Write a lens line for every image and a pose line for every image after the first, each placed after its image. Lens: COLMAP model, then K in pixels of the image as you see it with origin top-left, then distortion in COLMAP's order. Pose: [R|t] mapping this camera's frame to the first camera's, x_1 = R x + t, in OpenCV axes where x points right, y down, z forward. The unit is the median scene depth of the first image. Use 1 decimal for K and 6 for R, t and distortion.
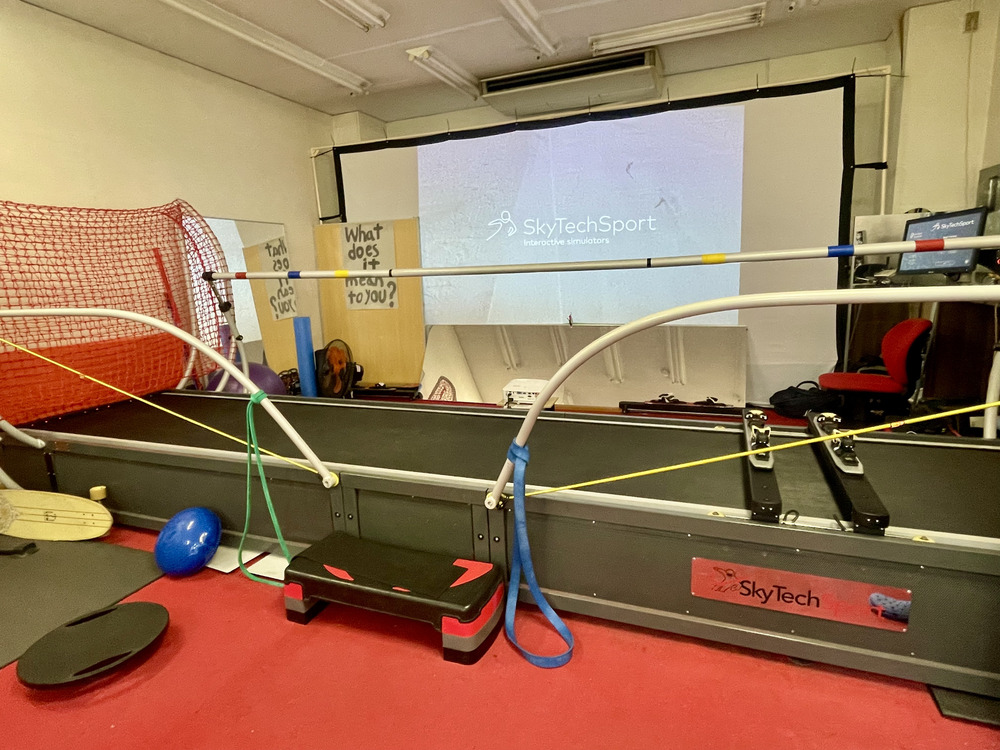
lens RADIAL K [[561.2, 0, 492.3], [0, 561.2, 367.6], [0, 0, 1]] dist [0.004784, -0.000042]
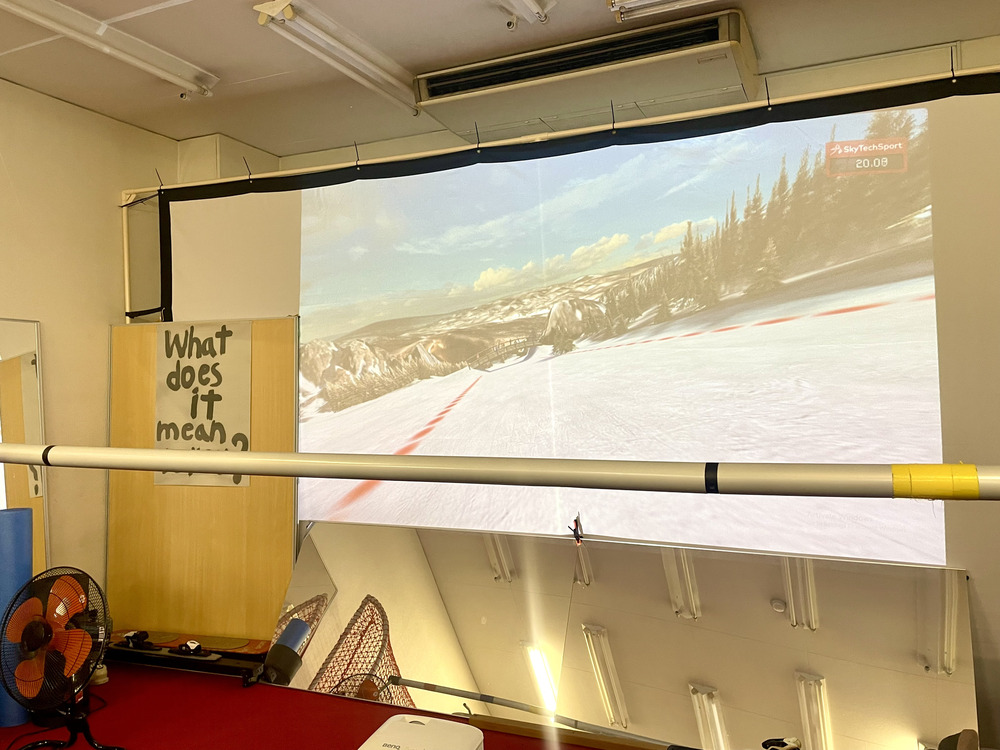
lens RADIAL K [[789.7, 0, 497.7], [0, 789.7, 370.8], [0, 0, 1]] dist [0.023969, -0.008226]
pose [[0.998565, 0.031549, -0.043270, 0.095455], [-0.039325, 0.980482, -0.192635, -0.084398], [0.036348, 0.194060, 0.980316, 0.296363]]
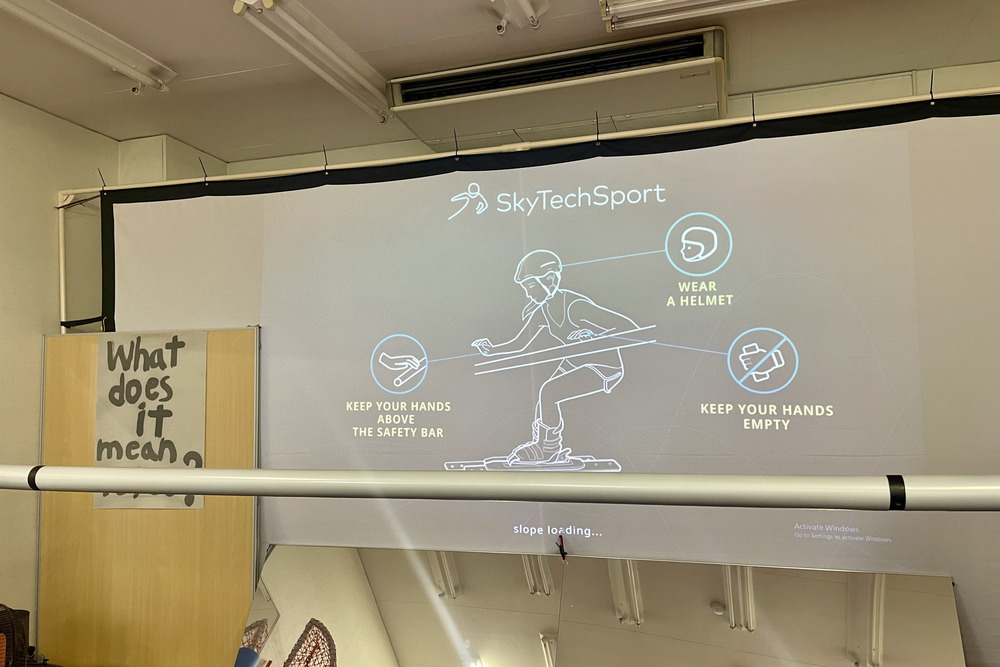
lens RADIAL K [[756.7, 0, 501.7], [0, 756.7, 368.1], [0, 0, 1]] dist [0.038018, -0.049038]
pose [[0.995844, 0.030697, 0.085743, 0.029540], [-0.010846, 0.974756, -0.223010, -0.086198], [-0.090424, 0.221153, 0.971038, 0.343172]]
